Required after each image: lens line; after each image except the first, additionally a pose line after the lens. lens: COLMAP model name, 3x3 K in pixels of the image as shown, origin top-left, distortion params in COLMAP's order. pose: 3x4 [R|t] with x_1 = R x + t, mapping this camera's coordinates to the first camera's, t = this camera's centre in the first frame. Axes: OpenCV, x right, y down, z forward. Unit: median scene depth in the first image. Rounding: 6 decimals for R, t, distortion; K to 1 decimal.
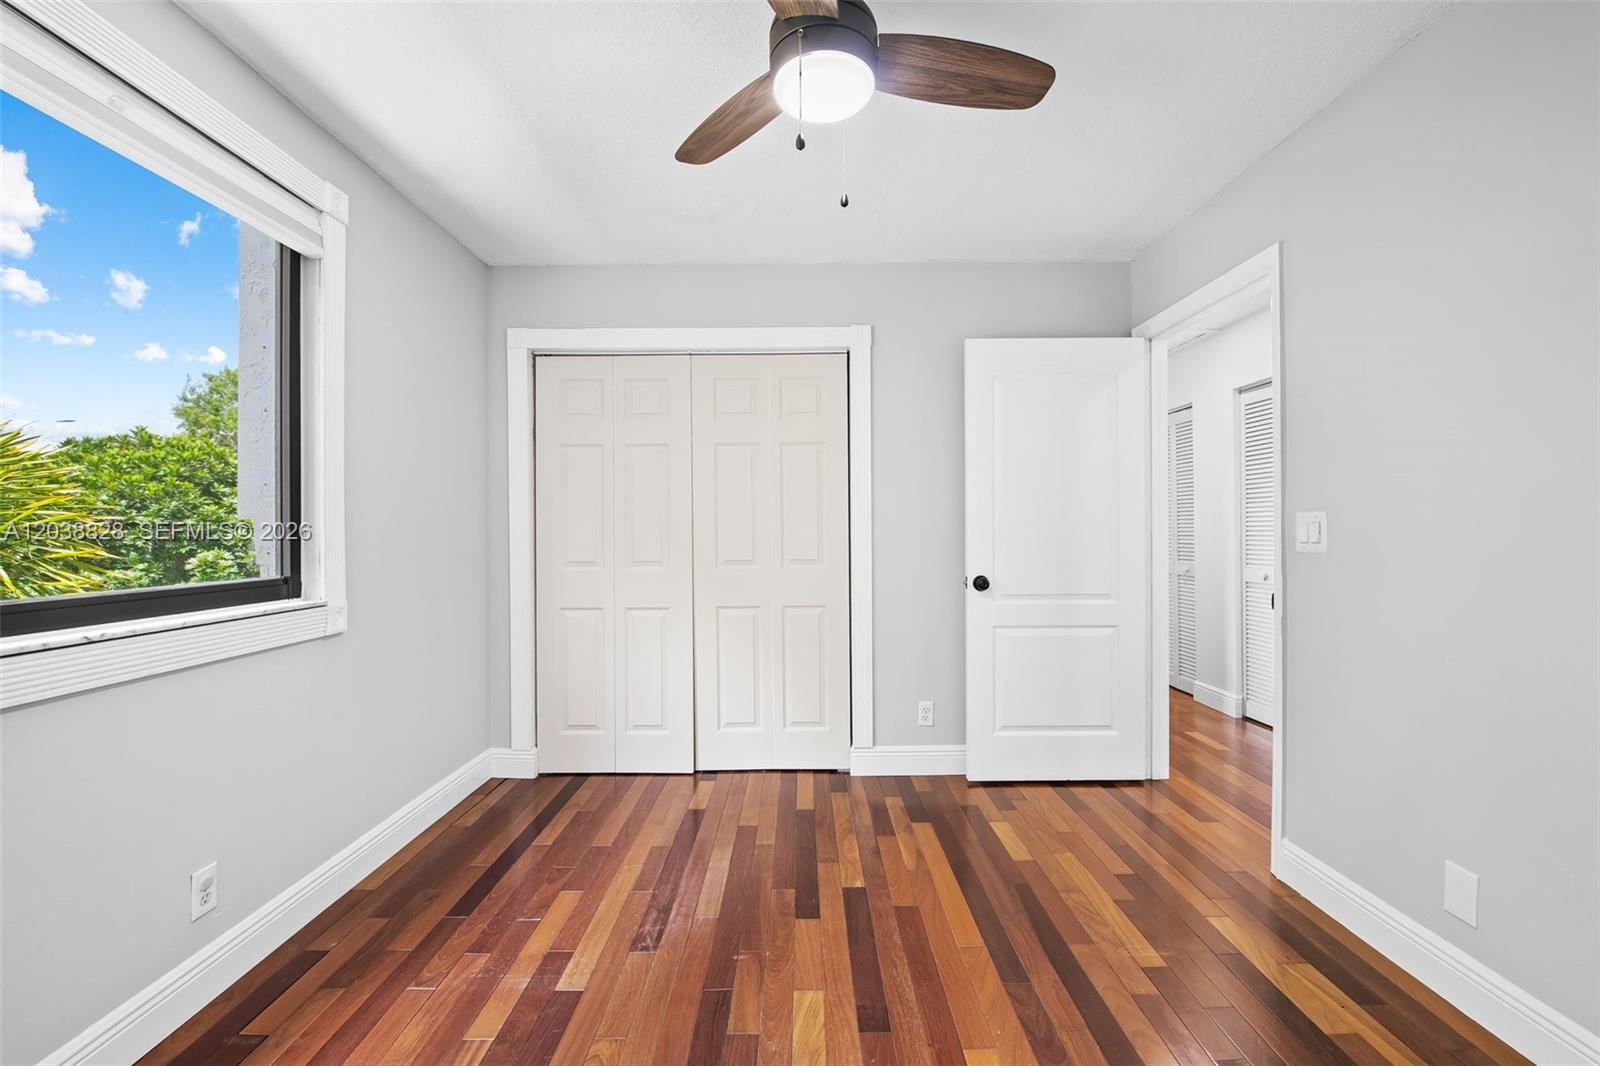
lens RADIAL K [[643.5, 0, 800.0], [0, 643.5, 533.0], [0, 0, 1]] dist [-0.001724, -0.000184]
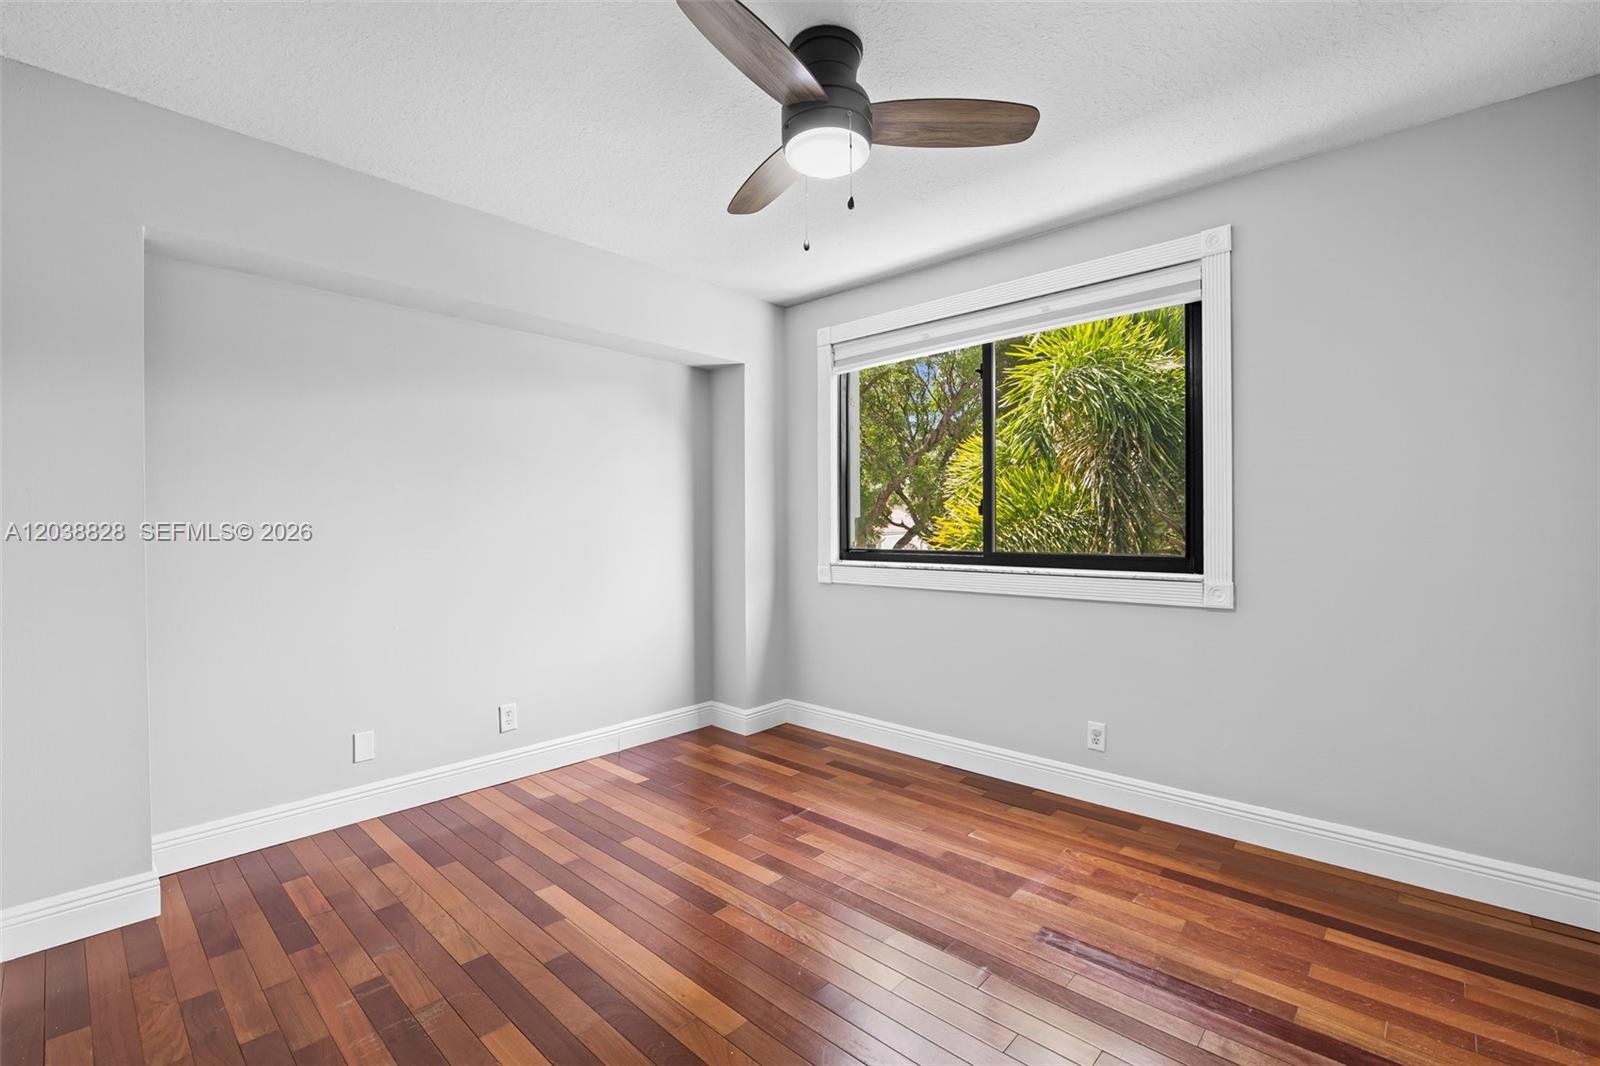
lens RADIAL K [[710.3, 0, 800.0], [0, 710.3, 533.0], [0, 0, 1]] dist [0.000310, 0.000027]
pose [[-0.676871, 0.014937, -0.735950, 0.850814], [0.003461, 0.999848, 0.017110, -0.006800], [0.736093, 0.009034, -0.676820, 1.501610]]
